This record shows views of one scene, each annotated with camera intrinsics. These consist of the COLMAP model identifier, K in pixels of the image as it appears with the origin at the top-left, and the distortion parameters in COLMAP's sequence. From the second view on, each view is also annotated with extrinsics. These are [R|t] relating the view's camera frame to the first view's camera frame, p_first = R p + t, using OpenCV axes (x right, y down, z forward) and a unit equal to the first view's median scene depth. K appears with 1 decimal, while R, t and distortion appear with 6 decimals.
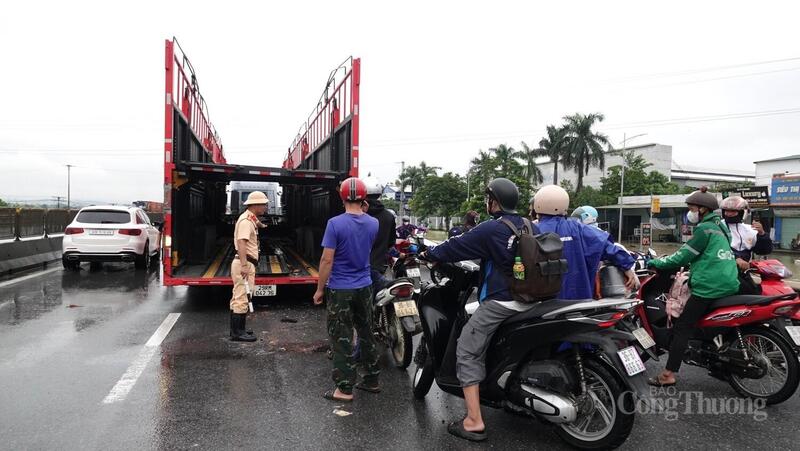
lens RADIAL K [[569.9, 0, 400.4], [0, 569.9, 222.5], [0, 0, 1]] dist [0.003500, 0.002090]
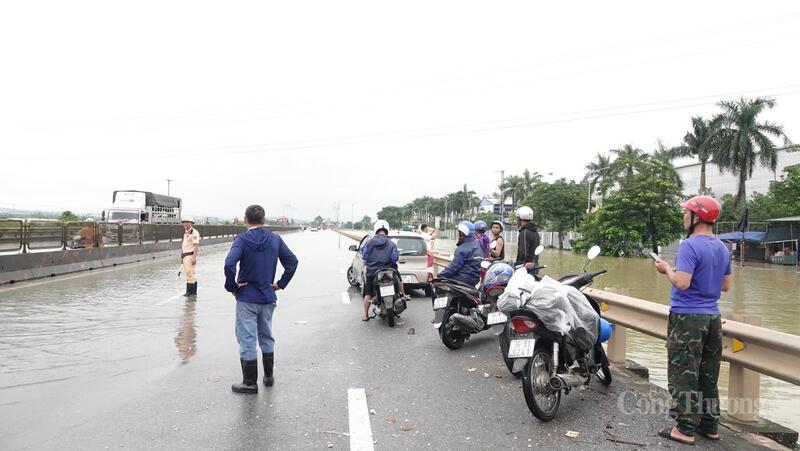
lens RADIAL K [[569.9, 0, 400.1], [0, 569.9, 226.3], [0, 0, 1]] dist [0.003500, 0.002090]
pose [[0.985990, 0.002814, -0.166781, -0.009402], [-0.006004, 0.999809, -0.018625, -0.001464], [0.166697, 0.019365, 0.985818, 0.156363]]
